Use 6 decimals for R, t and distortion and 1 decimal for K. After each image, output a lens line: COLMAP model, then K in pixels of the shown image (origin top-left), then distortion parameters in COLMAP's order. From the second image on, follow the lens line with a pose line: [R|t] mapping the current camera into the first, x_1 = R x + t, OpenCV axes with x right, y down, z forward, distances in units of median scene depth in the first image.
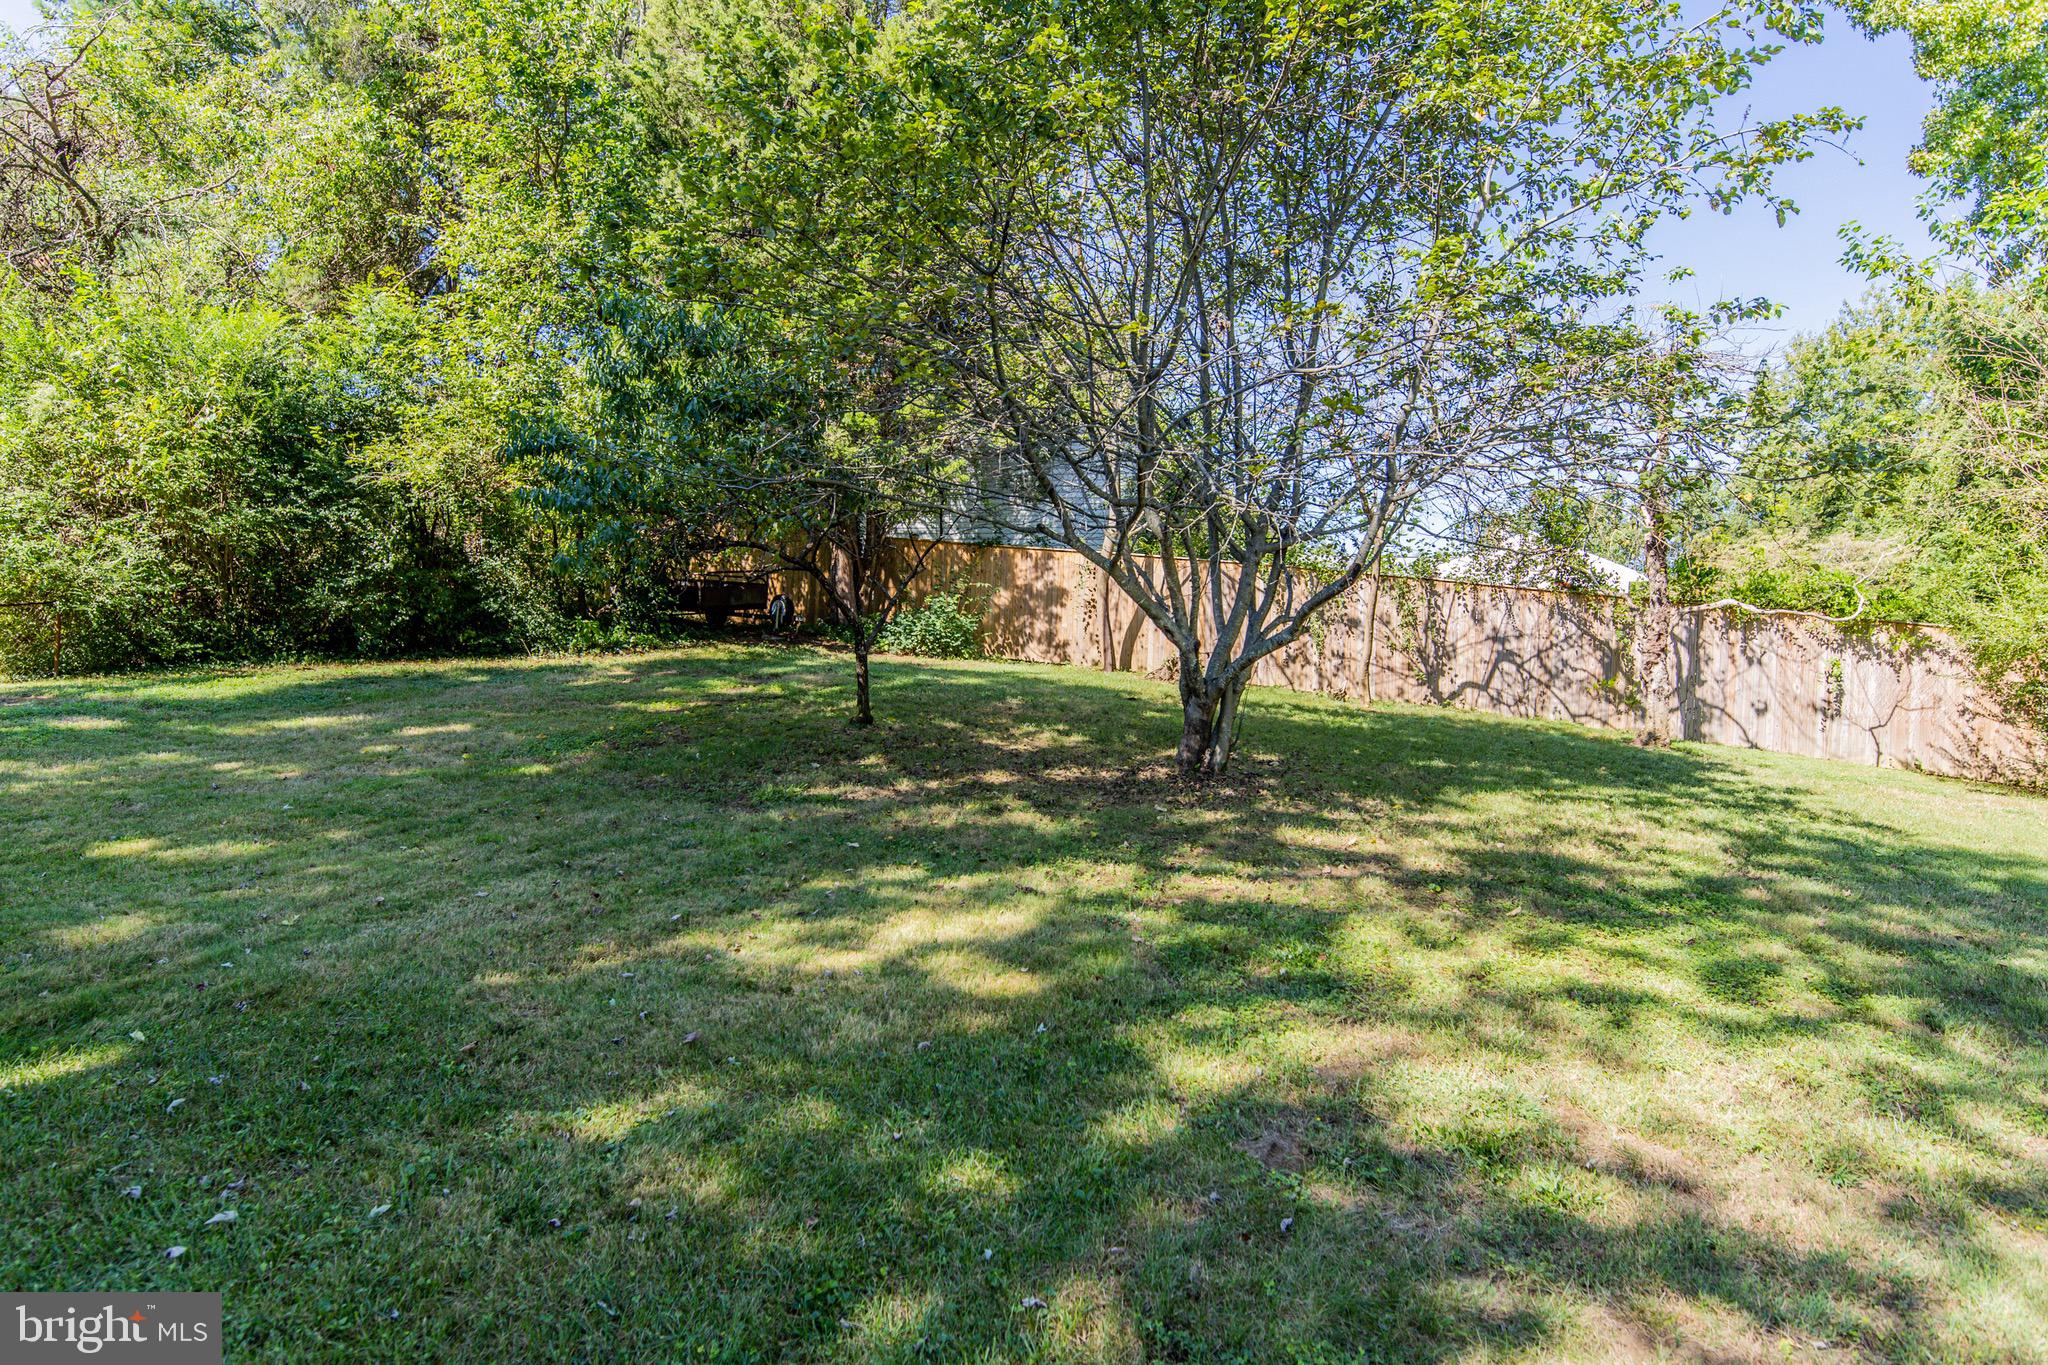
lens RADIAL K [[1236.2, 0, 1026.6], [0, 1236.2, 685.1], [0, 0, 1]] dist [-0.000372, 0.000302]
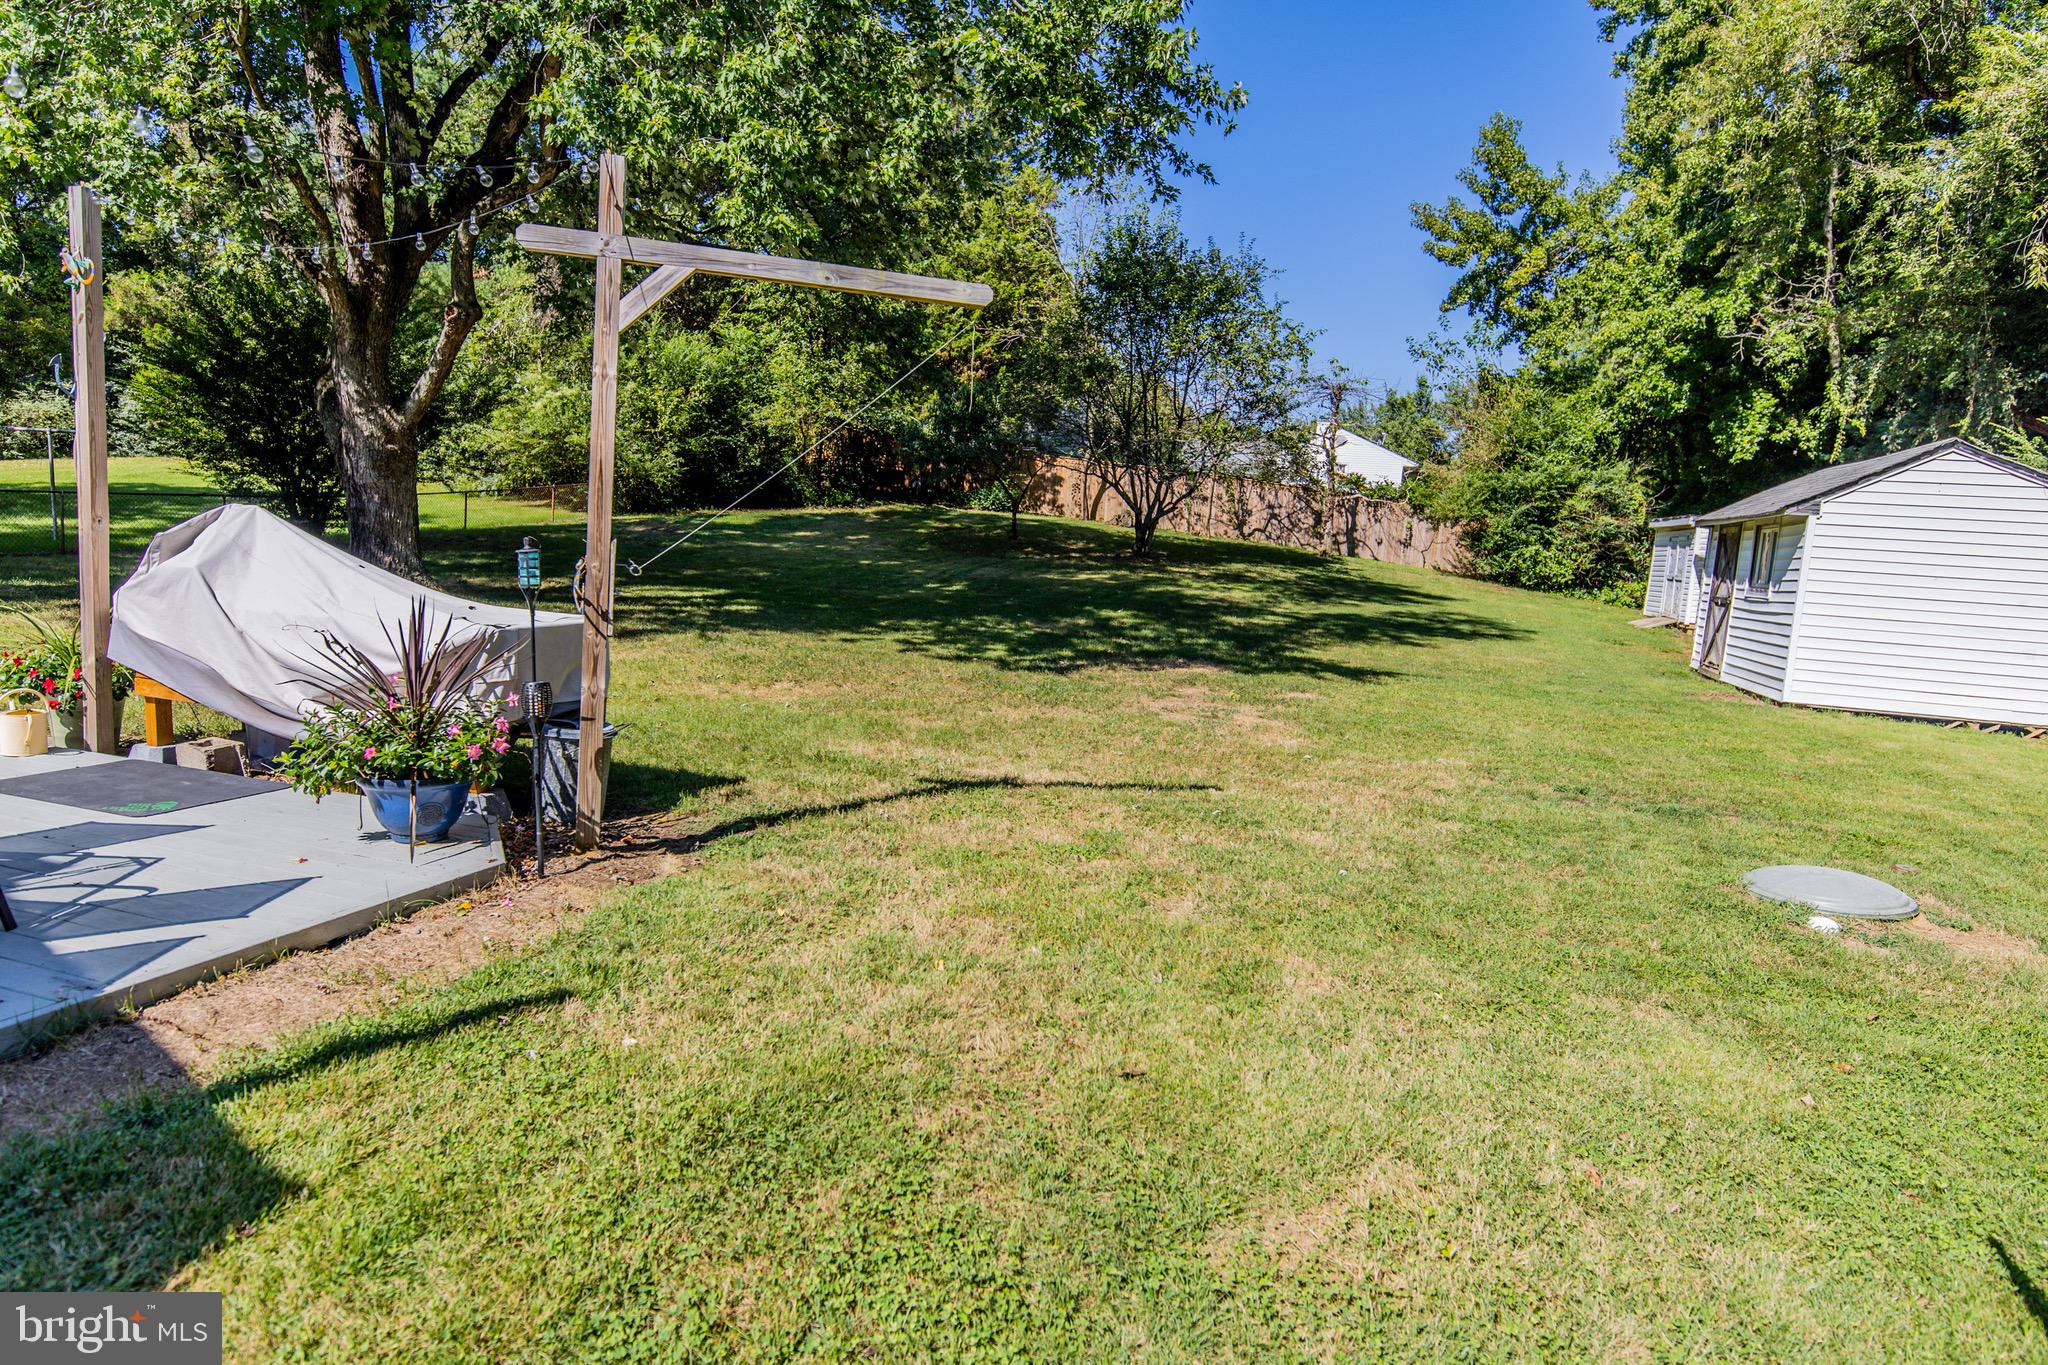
lens RADIAL K [[1236.2, 0, 1020.5], [0, 1236.2, 683.2], [0, 0, 1]] dist [-0.000372, 0.000302]
pose [[0.996489, 0.006010, 0.083503, -0.224098], [-0.016346, 0.992190, 0.123658, 0.005861], [-0.082107, -0.124589, 0.988805, -1.108794]]
